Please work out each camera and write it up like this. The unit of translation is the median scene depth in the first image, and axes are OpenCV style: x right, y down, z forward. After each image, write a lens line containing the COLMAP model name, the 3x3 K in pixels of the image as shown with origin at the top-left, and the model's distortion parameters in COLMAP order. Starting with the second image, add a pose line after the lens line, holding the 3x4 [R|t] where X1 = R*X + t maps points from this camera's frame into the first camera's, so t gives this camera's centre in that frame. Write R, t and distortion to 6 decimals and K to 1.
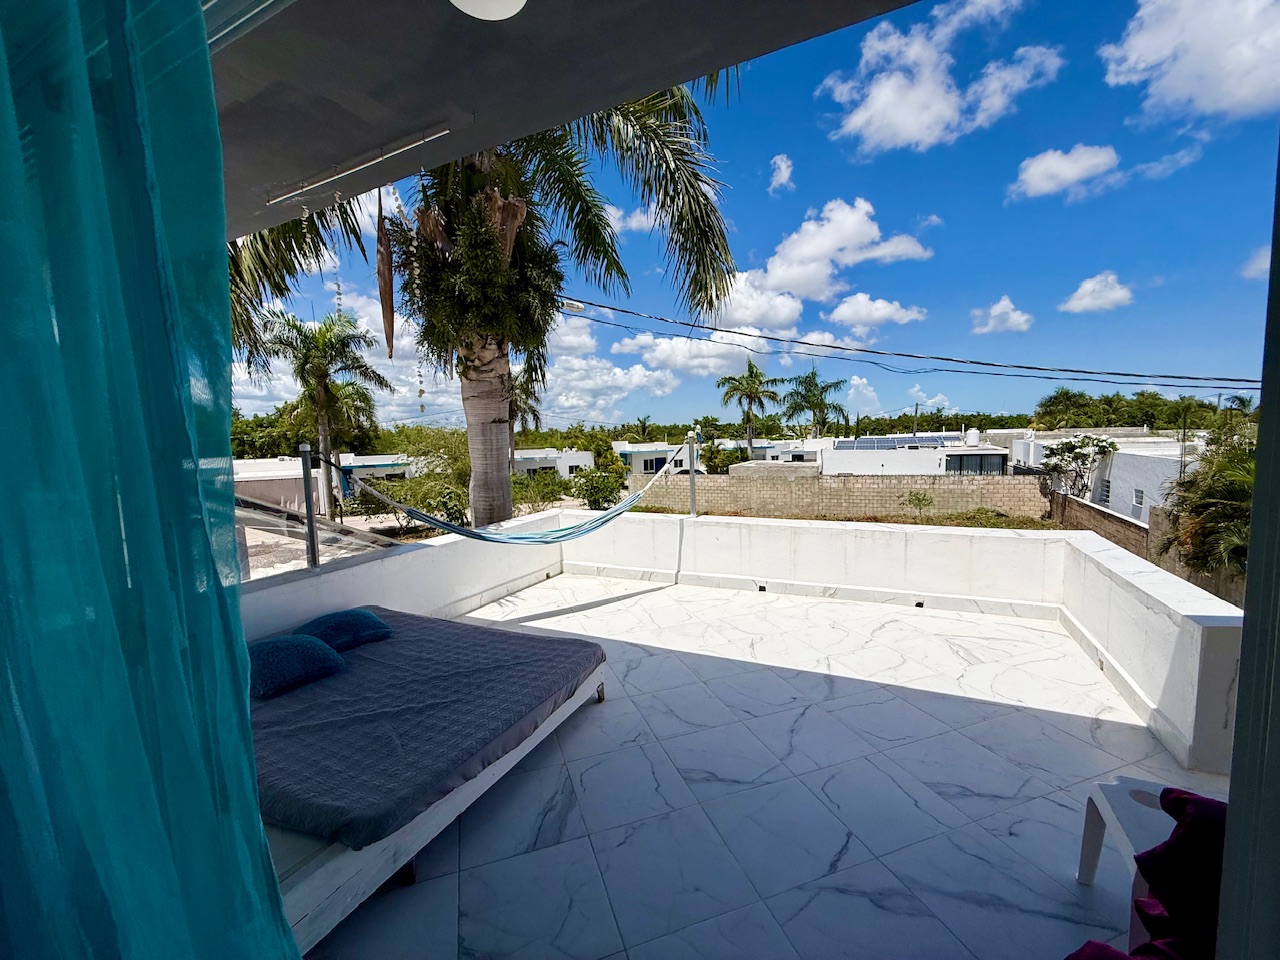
lens RADIAL K [[510.3, 0, 635.9], [0, 510.3, 479.1], [0, 0, 1]] dist [0.000249, -0.000053]
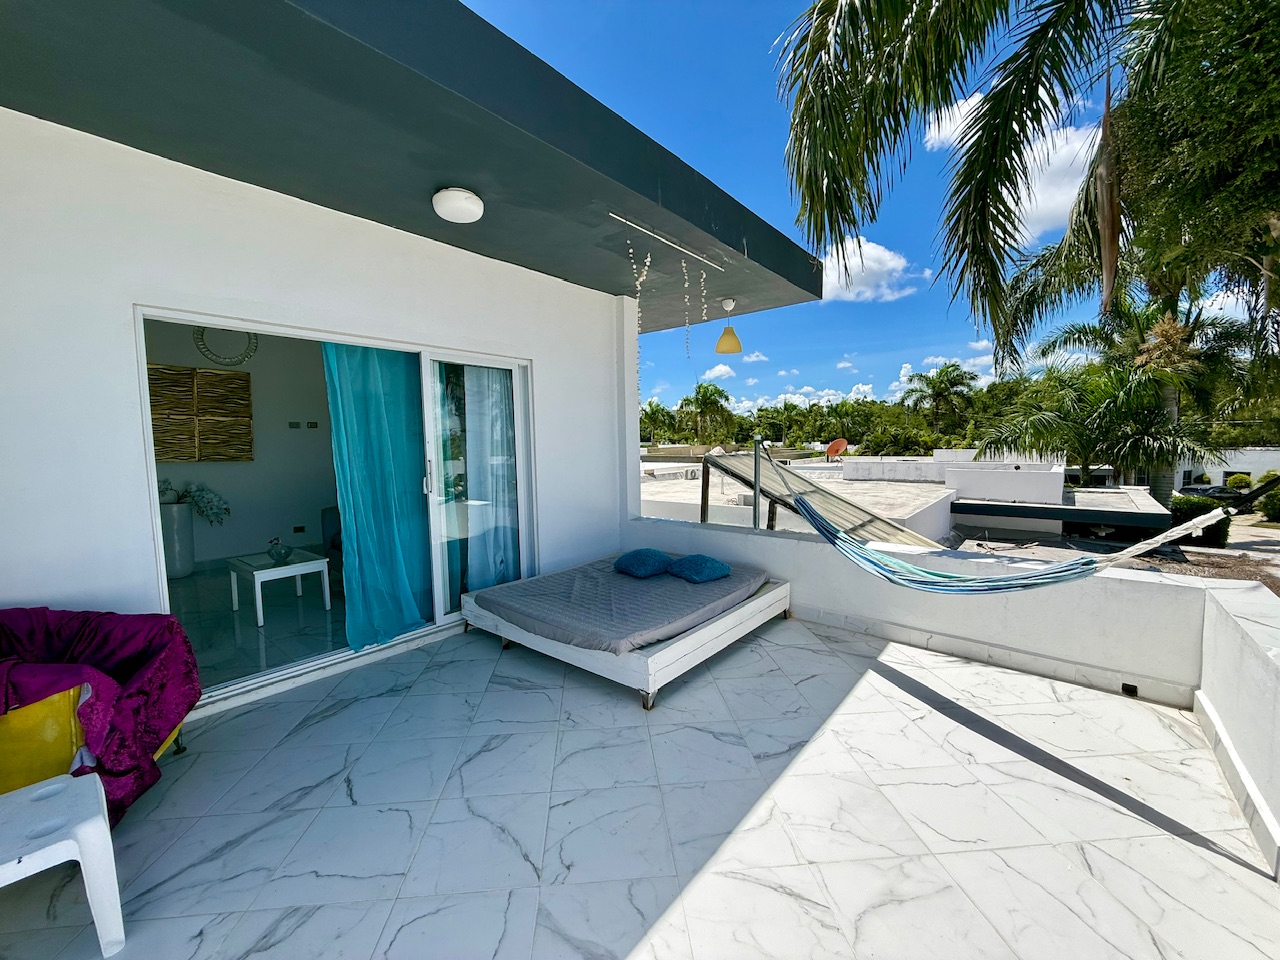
lens RADIAL K [[510.3, 0, 635.9], [0, 510.3, 479.1], [0, 0, 1]] dist [0.000249, -0.000053]
pose [[-0.239005, 0.106667, -0.965142, 0.436023], [-0.056118, 0.990769, 0.123396, -0.061836], [0.969395, 0.083654, -0.230813, 0.614099]]
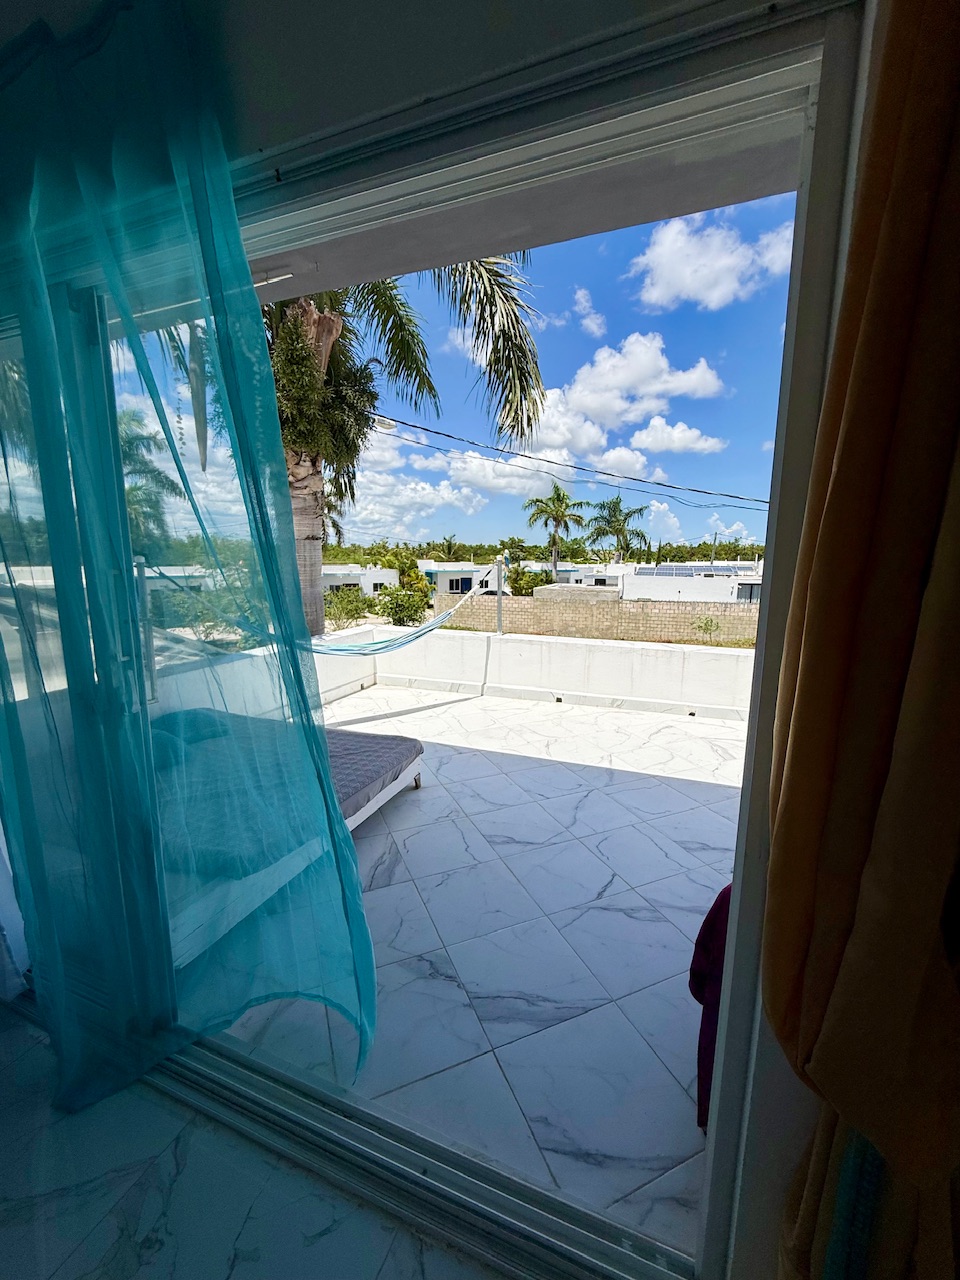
lens RADIAL K [[510.3, 0, 485.2], [0, 510.3, 637.4], [0, 0, 1]] dist [0.000249, -0.000053]
pose [[0.995826, 0.020637, 0.088903, -0.013452], [-0.027196, 0.996945, 0.073216, 0.000870], [-0.087121, -0.075328, 0.993346, -0.076722]]
